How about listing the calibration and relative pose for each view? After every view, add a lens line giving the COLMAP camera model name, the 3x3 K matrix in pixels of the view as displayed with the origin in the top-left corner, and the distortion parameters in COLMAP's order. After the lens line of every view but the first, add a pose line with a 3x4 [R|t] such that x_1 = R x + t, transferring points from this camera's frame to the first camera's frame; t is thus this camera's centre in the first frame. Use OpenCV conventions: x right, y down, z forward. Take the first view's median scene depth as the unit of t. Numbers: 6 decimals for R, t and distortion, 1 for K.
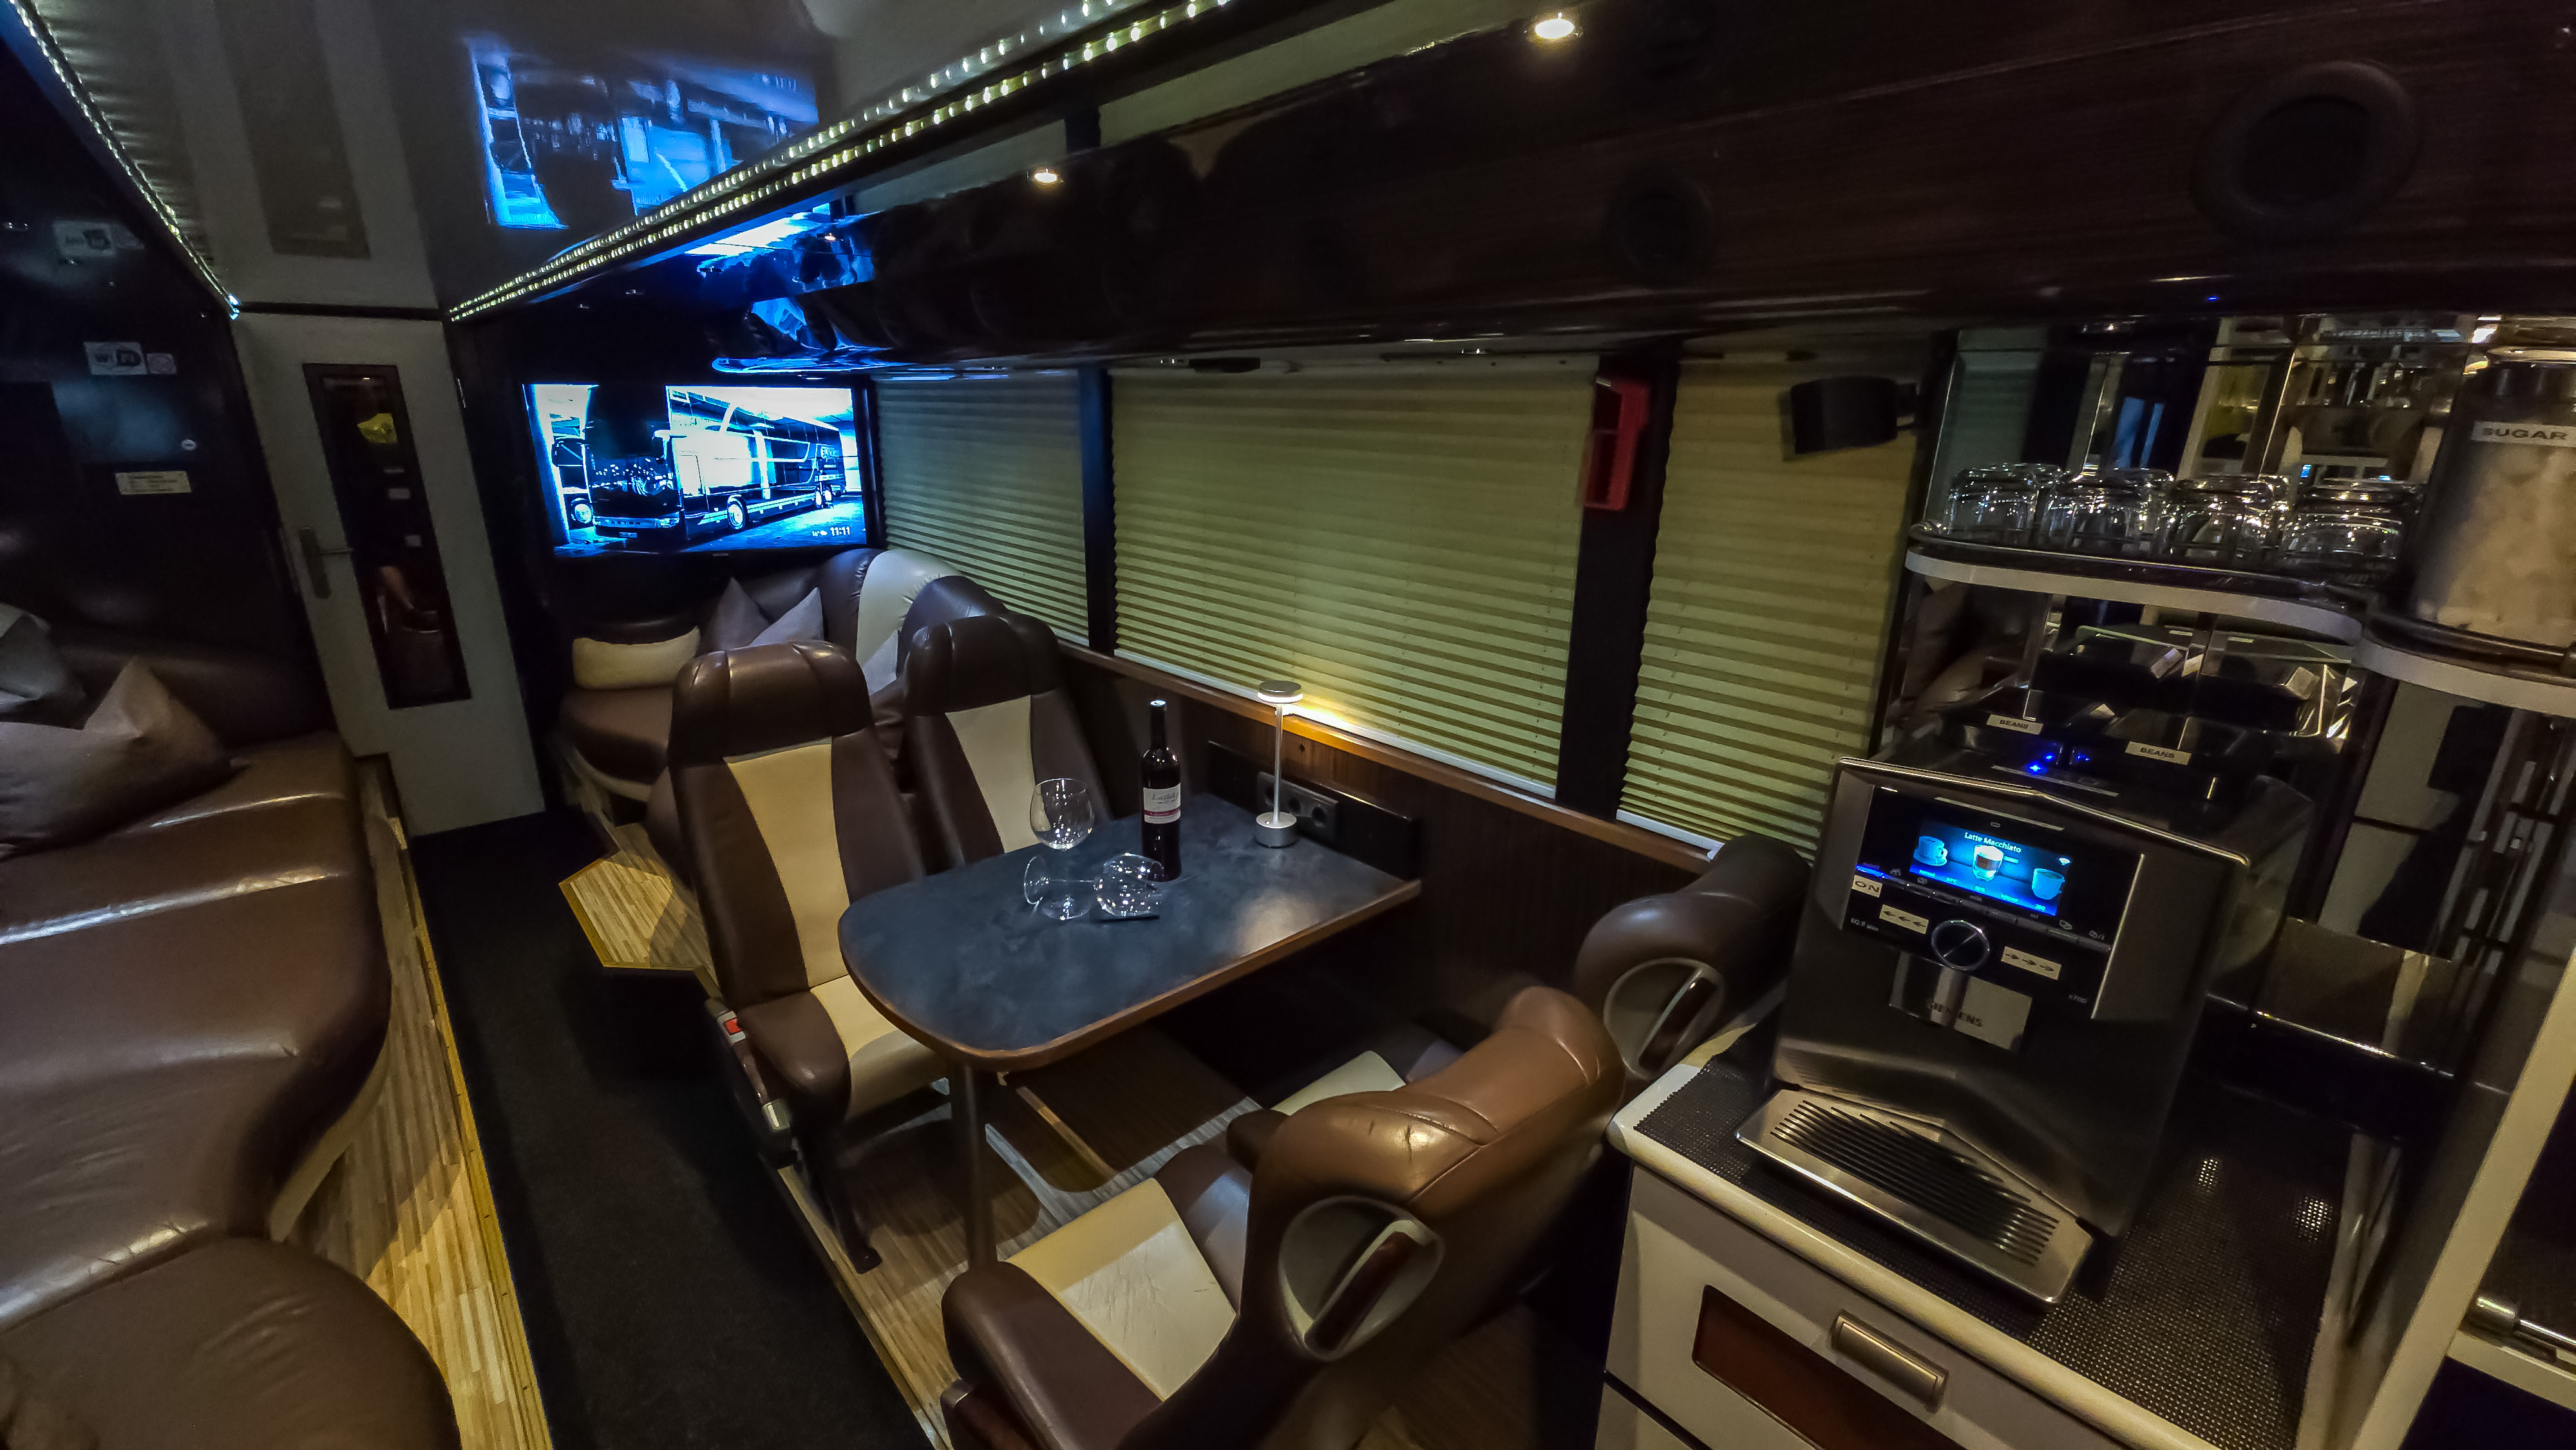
lens RADIAL K [[1046.0, 0, 1277.5], [0, 1046.0, 733.4], [0, 0, 1]] dist [-0.000066, -0.004147]
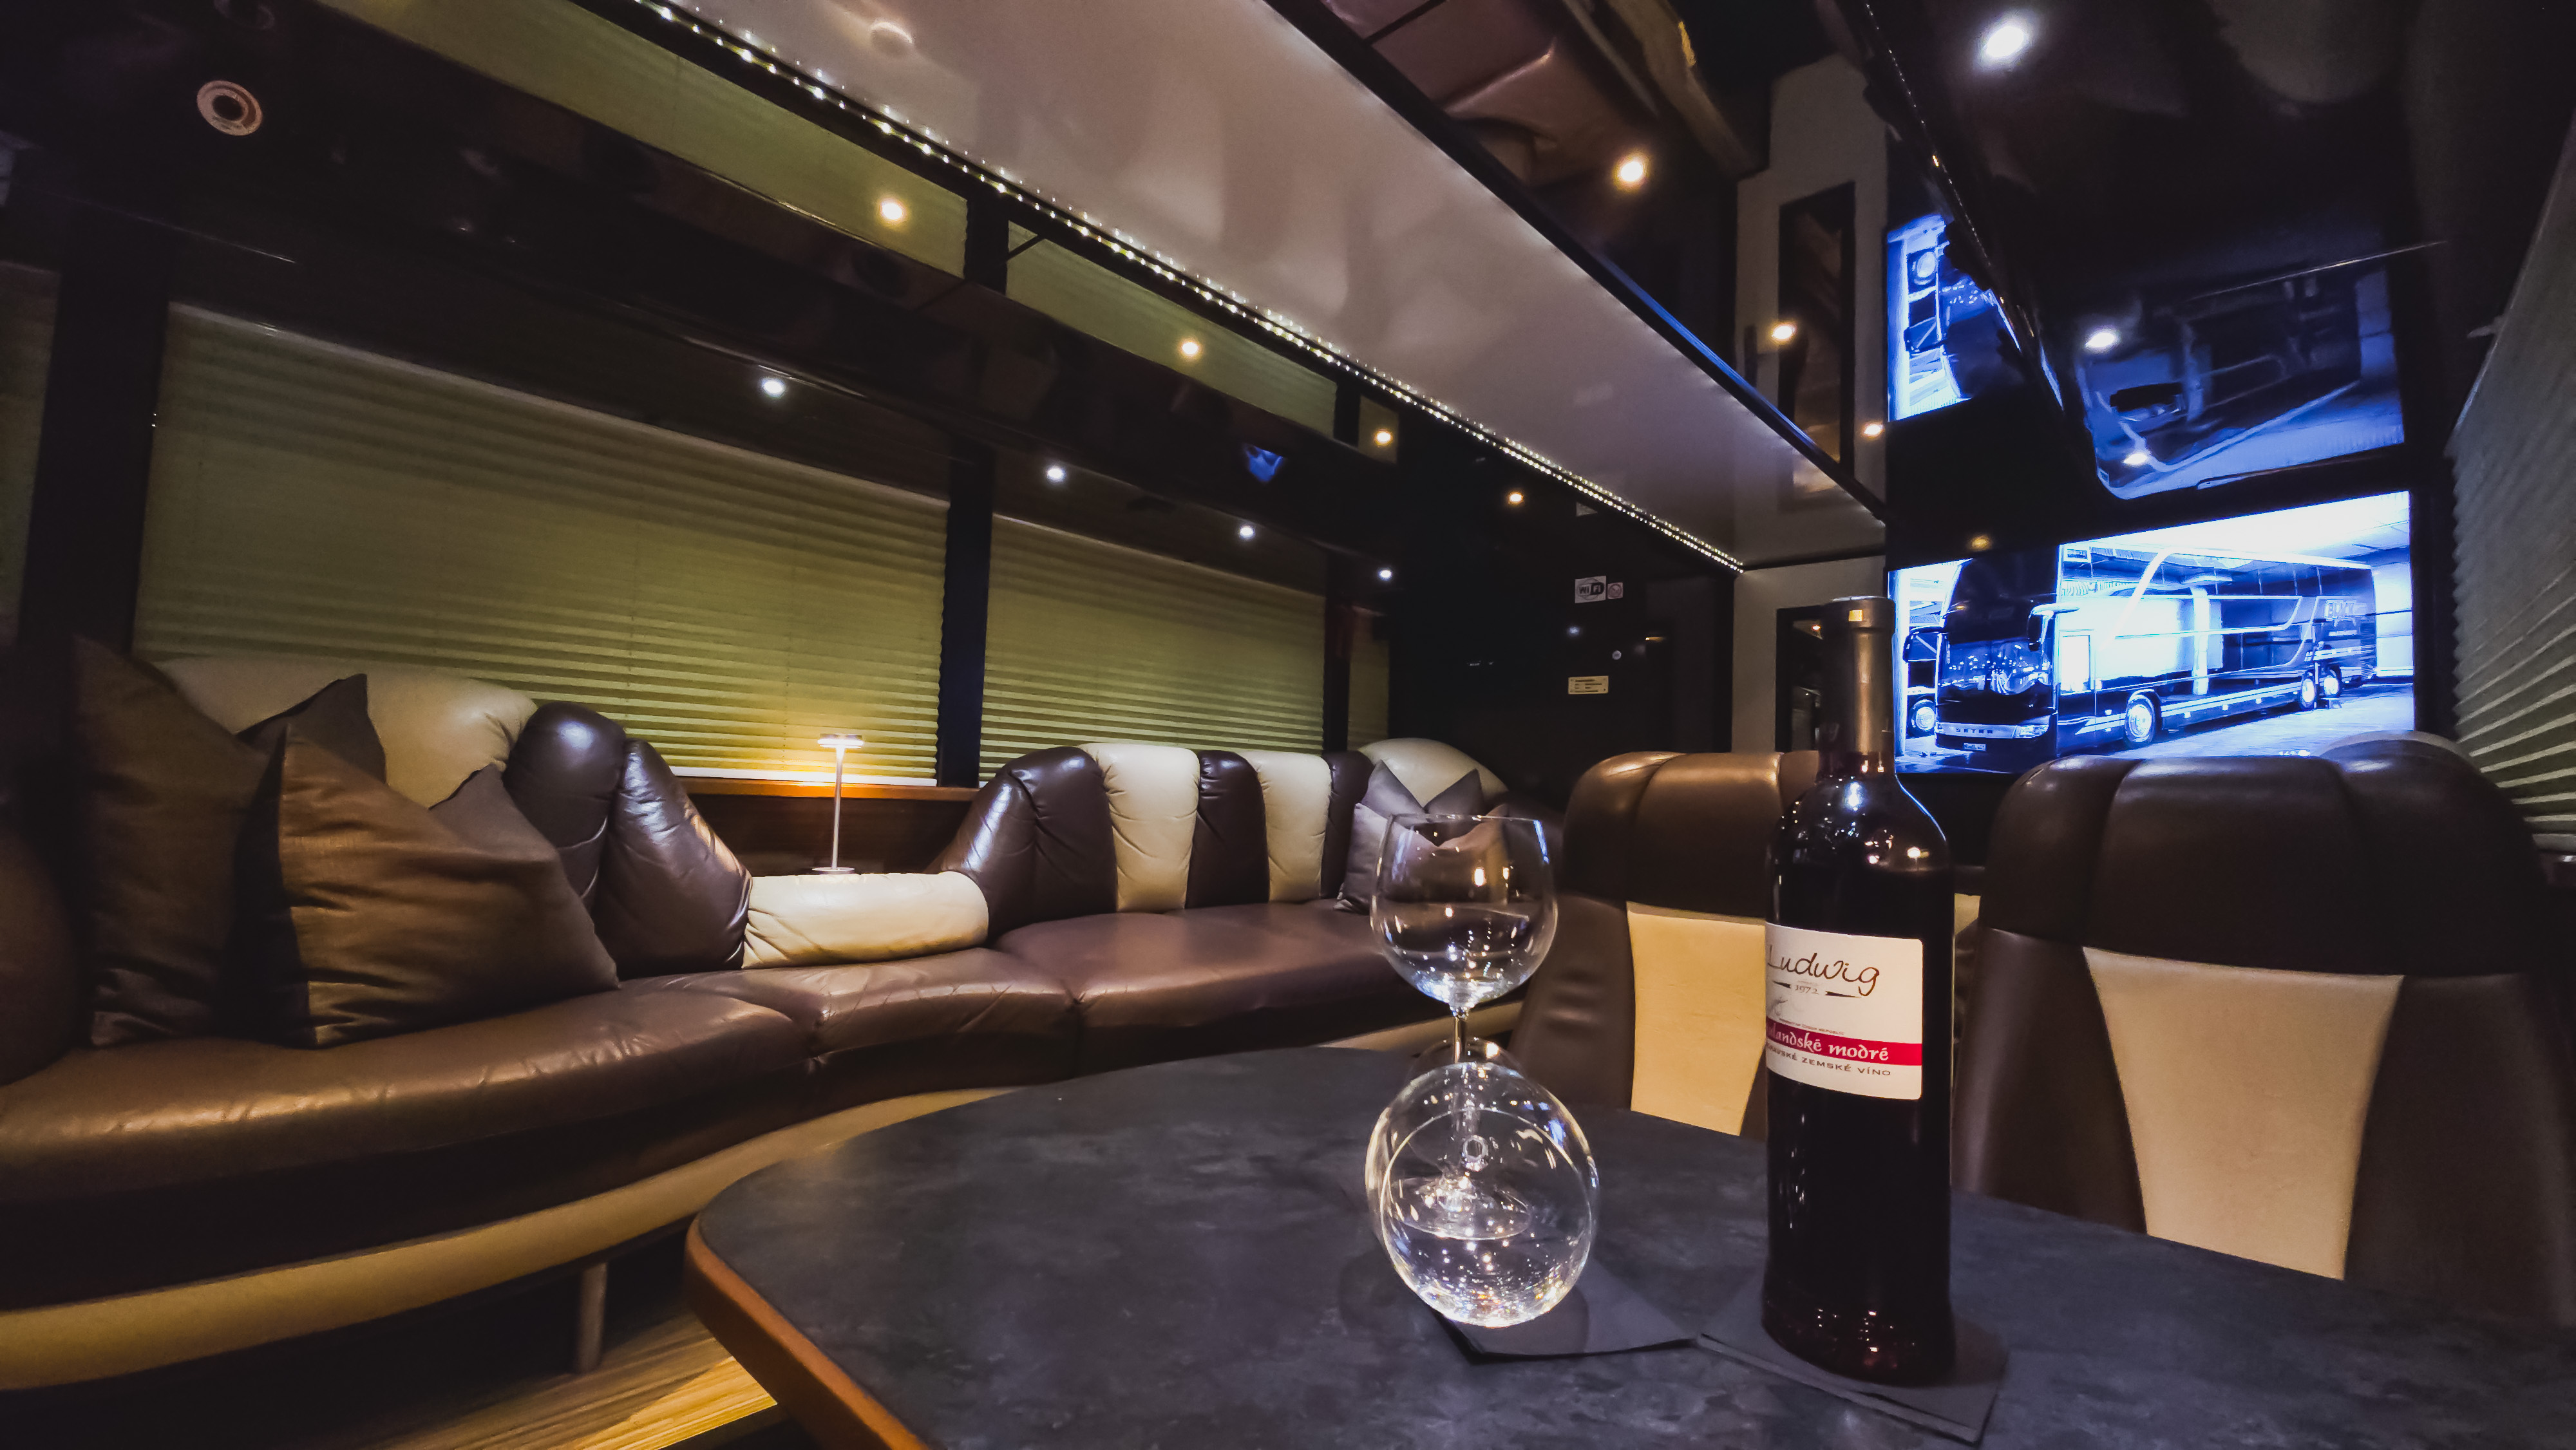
lens RADIAL K [[1055.2, 0, 1263.0], [0, 1055.2, 727.8], [0, 0, 1]] dist [0.001063, 0.000235]
pose [[0.089848, -0.072052, -0.993346, 0.074108], [-0.340400, 0.935095, -0.098616, 0.041434], [0.935978, 0.346995, 0.059489, 0.475375]]
